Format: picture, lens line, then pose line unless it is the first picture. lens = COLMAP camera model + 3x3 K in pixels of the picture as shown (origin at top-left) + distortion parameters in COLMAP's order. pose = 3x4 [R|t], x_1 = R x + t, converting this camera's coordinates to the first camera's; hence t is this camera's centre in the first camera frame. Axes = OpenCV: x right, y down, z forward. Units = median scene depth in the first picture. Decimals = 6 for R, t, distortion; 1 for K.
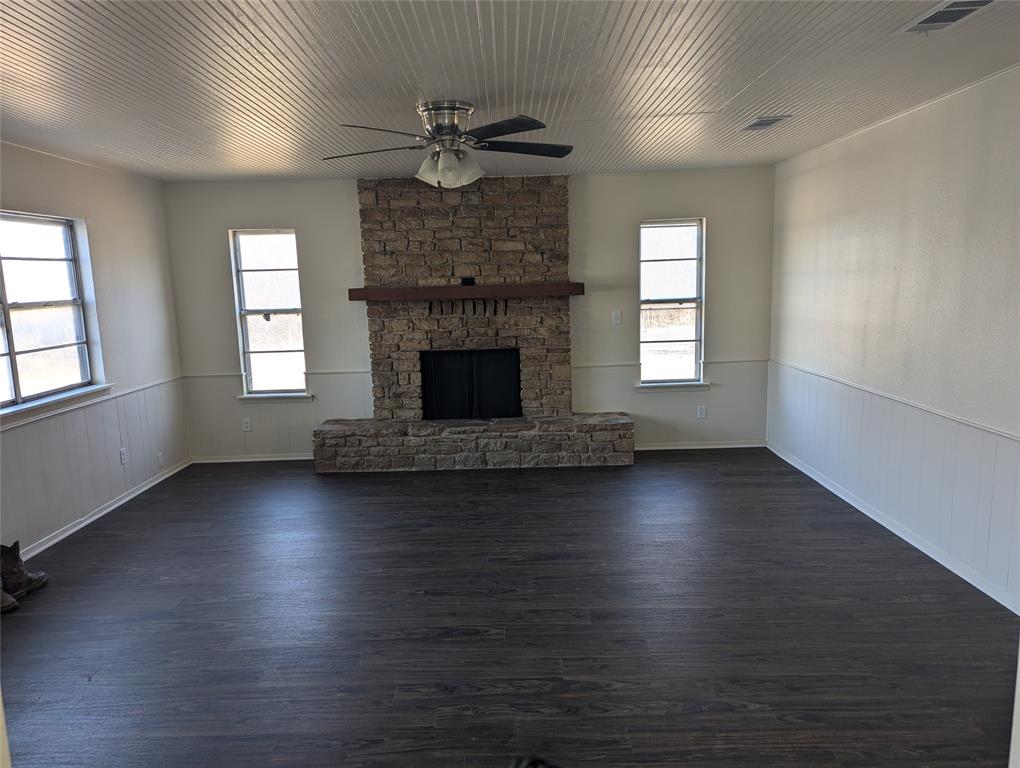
lens RADIAL K [[713.1, 0, 507.1], [0, 713.1, 400.7], [0, 0, 1]] dist [0.074924, -0.067808]
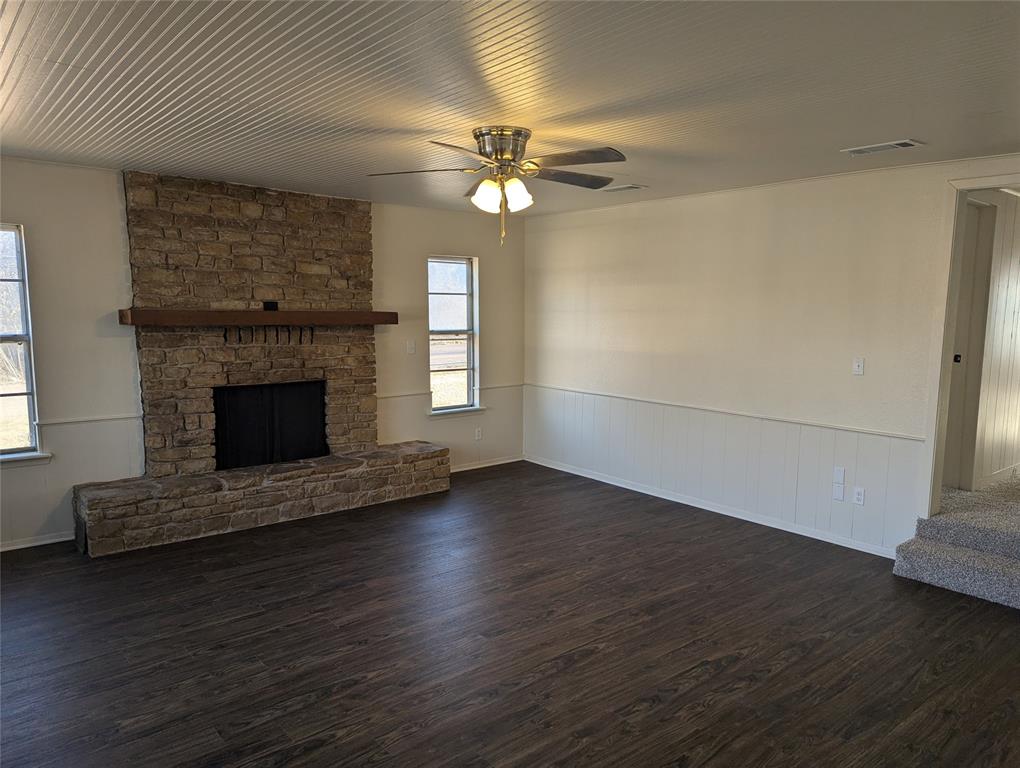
lens RADIAL K [[713.1, 0, 516.5], [0, 713.1, 400.6], [0, 0, 1]] dist [0.074924, -0.067808]
pose [[0.765059, -0.049017, 0.642092, -0.392299], [0.081021, 0.996502, -0.020465, -0.008690], [-0.638843, 0.067680, 0.766354, 0.138759]]
